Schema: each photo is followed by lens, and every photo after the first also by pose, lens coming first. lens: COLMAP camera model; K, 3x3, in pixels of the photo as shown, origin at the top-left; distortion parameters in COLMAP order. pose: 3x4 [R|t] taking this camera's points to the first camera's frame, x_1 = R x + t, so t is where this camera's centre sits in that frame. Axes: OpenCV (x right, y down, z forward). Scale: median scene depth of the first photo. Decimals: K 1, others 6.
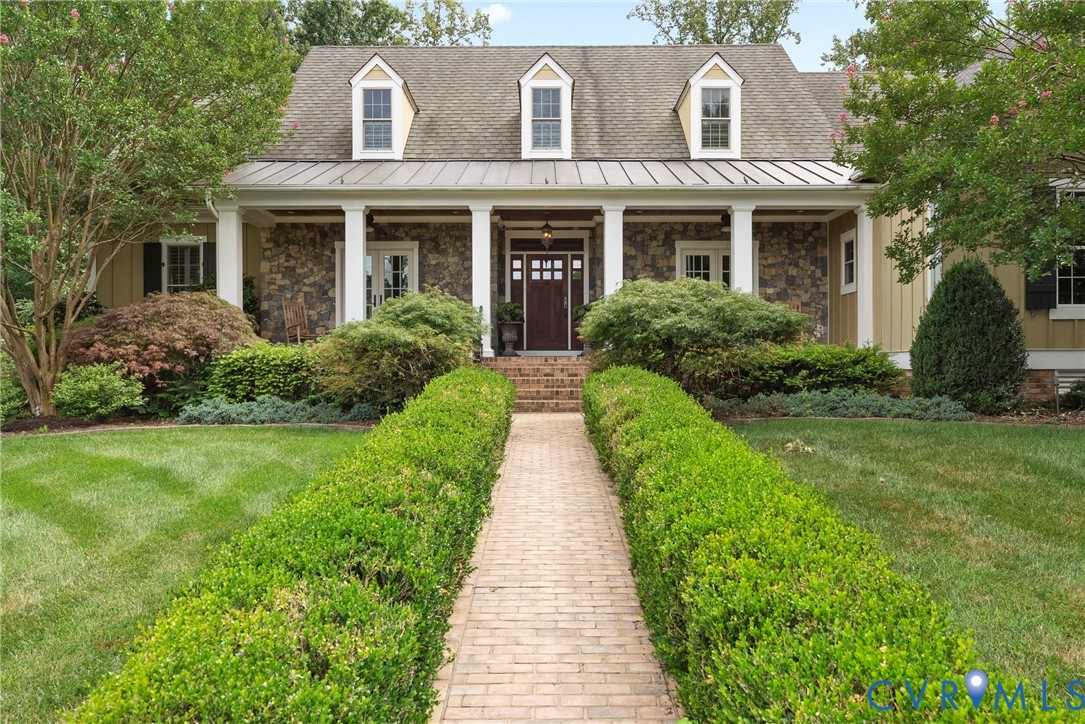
lens RADIAL K [[856.0, 0, 542.3], [0, 856.0, 357.5], [0, 0, 1]] dist [0.004614, 0.002221]
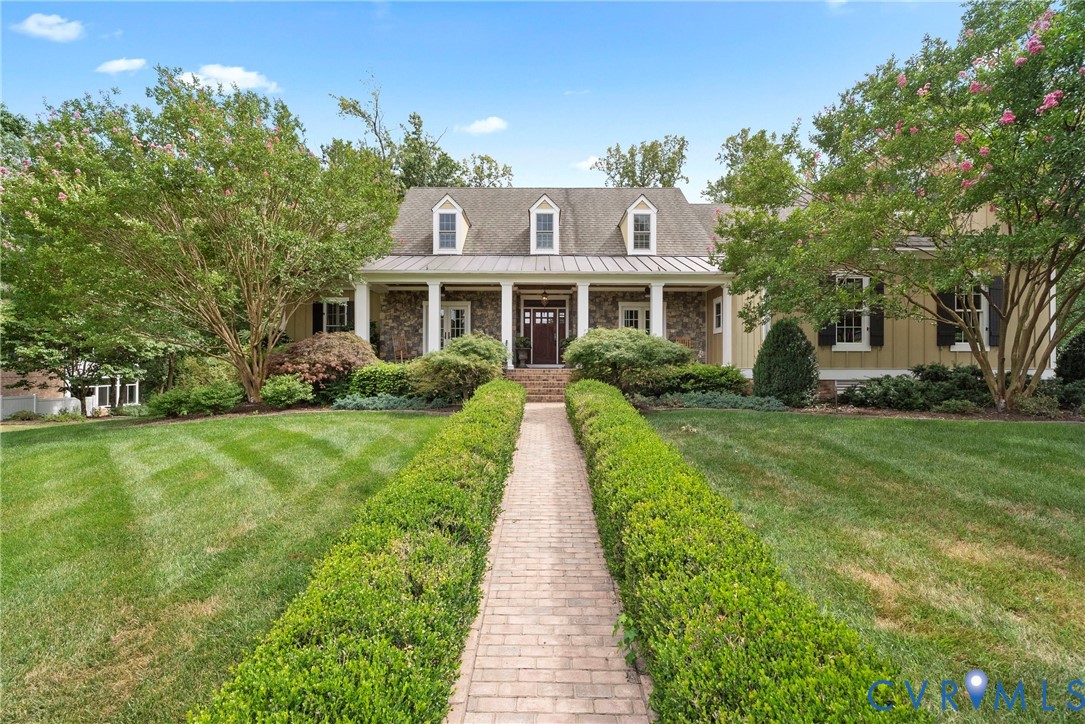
lens RADIAL K [[493.3, 0, 543.0], [0, 493.3, 363.4], [0, 0, 1]] dist [-0.008868, 0.003625]
pose [[0.999985, 0.004650, 0.002930, -0.000749], [-0.004628, 0.999961, -0.007579, -0.012277], [-0.002965, 0.007565, 0.999967, -0.002489]]
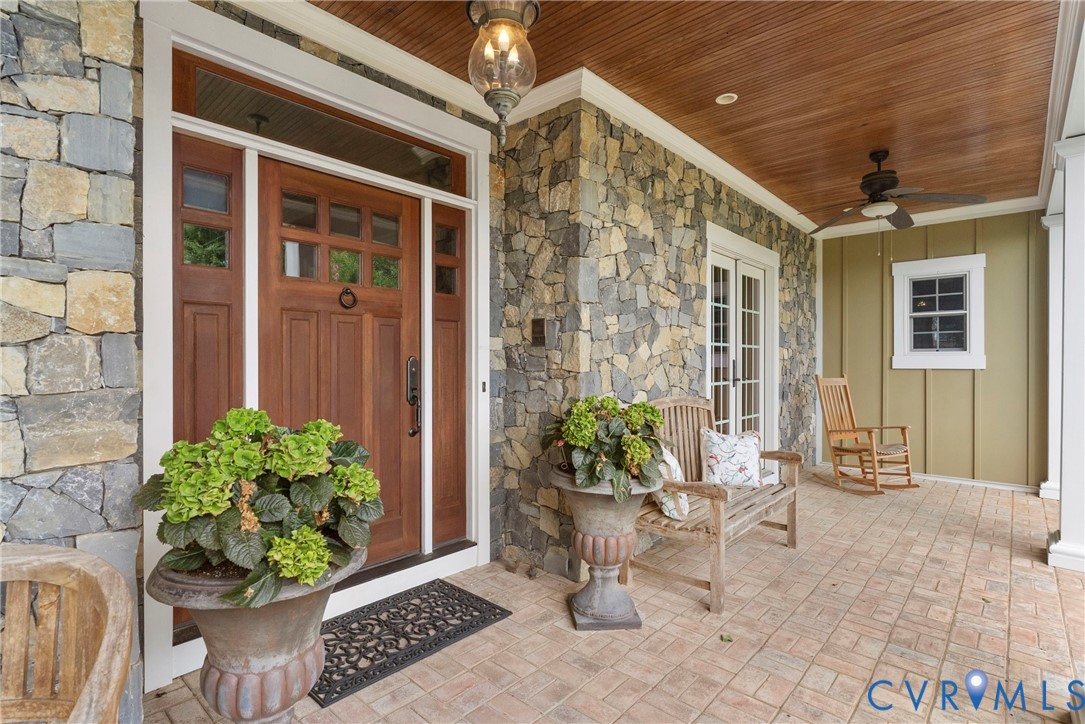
lens RADIAL K [[529.5, 0, 541.6], [0, 529.5, 360.1], [0, 0, 1]] dist [0.000369, 0.000039]
pose [[0.668090, -0.001882, 0.744078, -0.258232], [0.002331, 0.999997, 0.000436, -0.271935], [-0.744076, 0.001443, 0.668093, 3.291222]]
